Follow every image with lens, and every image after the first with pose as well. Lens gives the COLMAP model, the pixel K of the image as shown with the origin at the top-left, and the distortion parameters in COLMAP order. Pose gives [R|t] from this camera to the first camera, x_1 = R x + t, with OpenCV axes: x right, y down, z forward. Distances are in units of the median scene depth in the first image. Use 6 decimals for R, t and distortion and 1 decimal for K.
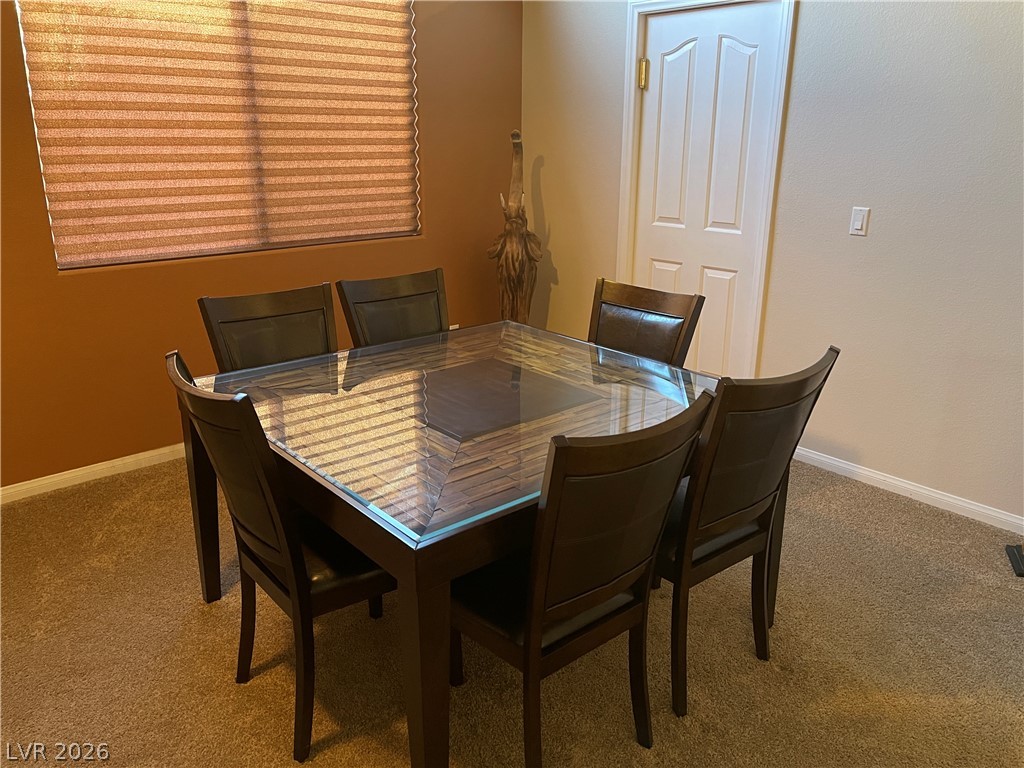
lens RADIAL K [[778.1, 0, 523.2], [0, 778.1, 383.1], [0, 0, 1]] dist [0.077340, -0.106140]
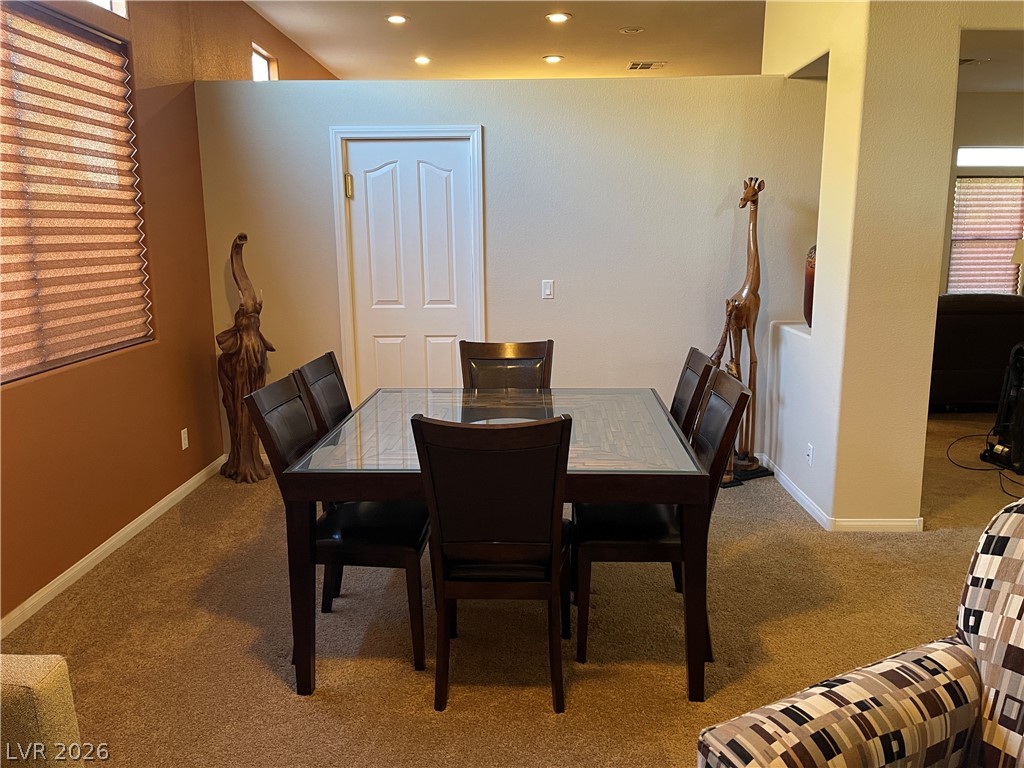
lens RADIAL K [[778.1, 0, 523.2], [0, 778.1, 383.1], [0, 0, 1]] dist [0.077340, -0.106140]
pose [[0.679080, -0.152641, 0.718019, -0.615834], [0.239044, 0.970809, -0.019699, -0.014485], [-0.694053, 0.185015, 0.695744, 0.039631]]
